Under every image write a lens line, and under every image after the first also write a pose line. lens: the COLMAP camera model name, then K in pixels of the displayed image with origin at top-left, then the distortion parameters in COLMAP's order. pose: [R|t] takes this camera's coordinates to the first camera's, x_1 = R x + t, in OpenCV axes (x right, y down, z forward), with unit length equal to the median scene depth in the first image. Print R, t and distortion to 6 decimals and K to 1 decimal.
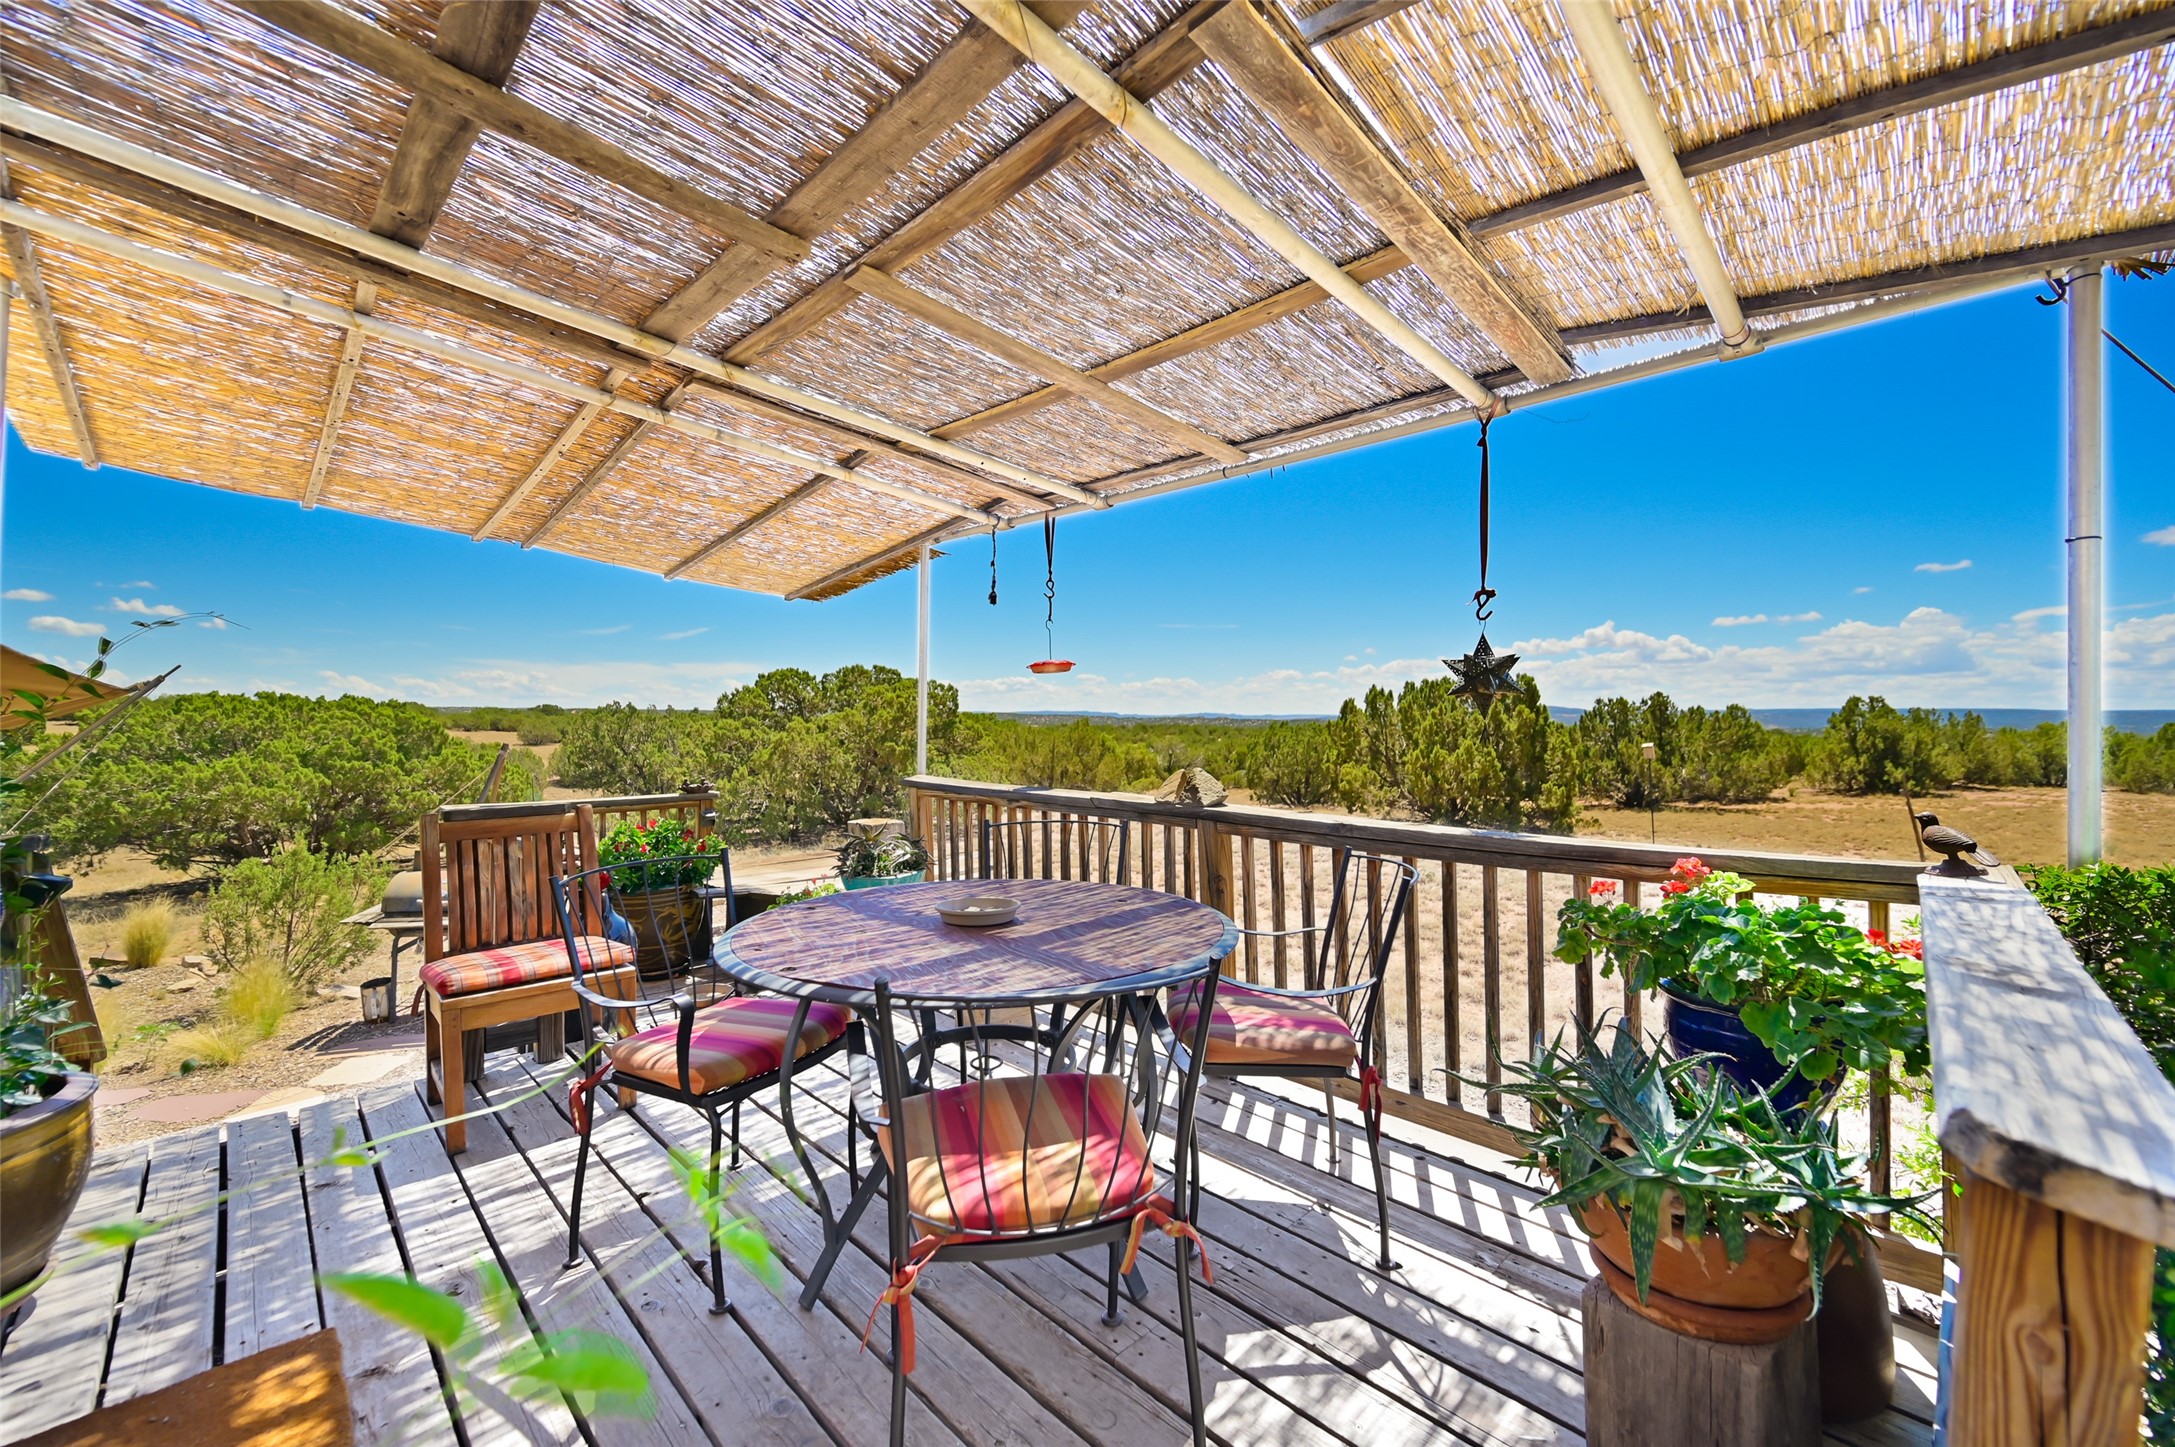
lens RADIAL K [[851.8, 0, 1090.8], [0, 851.8, 725.8], [0, 0, 1]] dist [-0.004108, -0.000558]
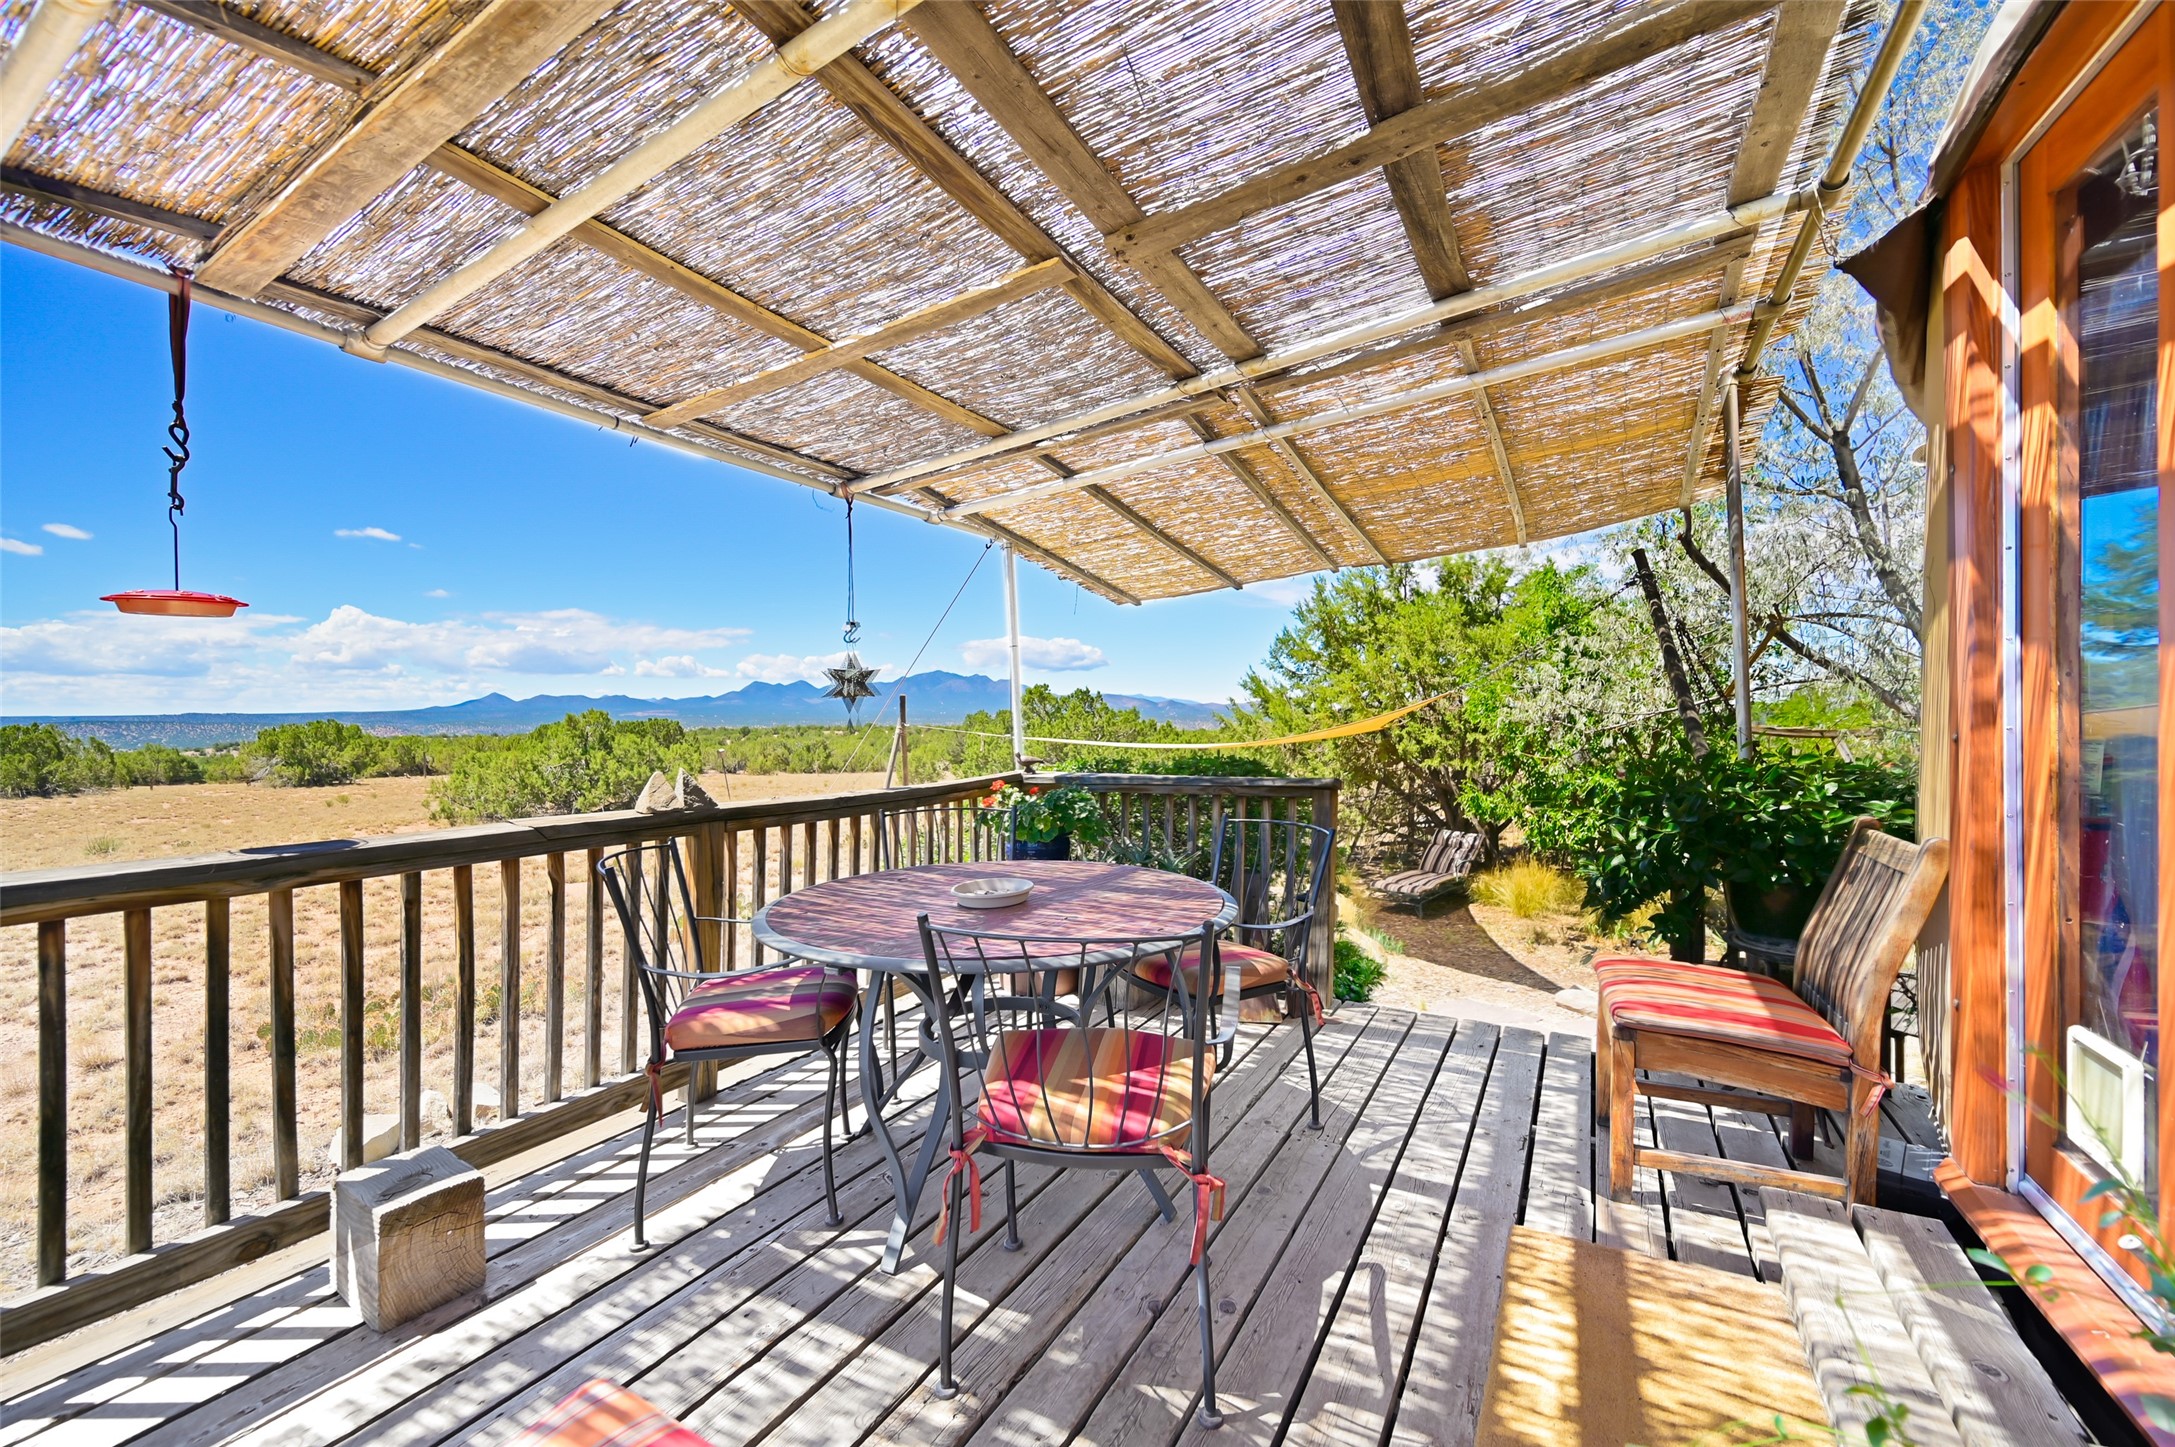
lens RADIAL K [[851.8, 0, 1076.1], [0, 851.8, 721.0], [0, 0, 1]] dist [-0.004108, -0.000558]
pose [[-0.252580, 0.000674, 0.967576, -0.925391], [0.008508, 0.999963, 0.001524, 0.003653], [-0.967538, 0.008617, -0.252577, 0.918742]]
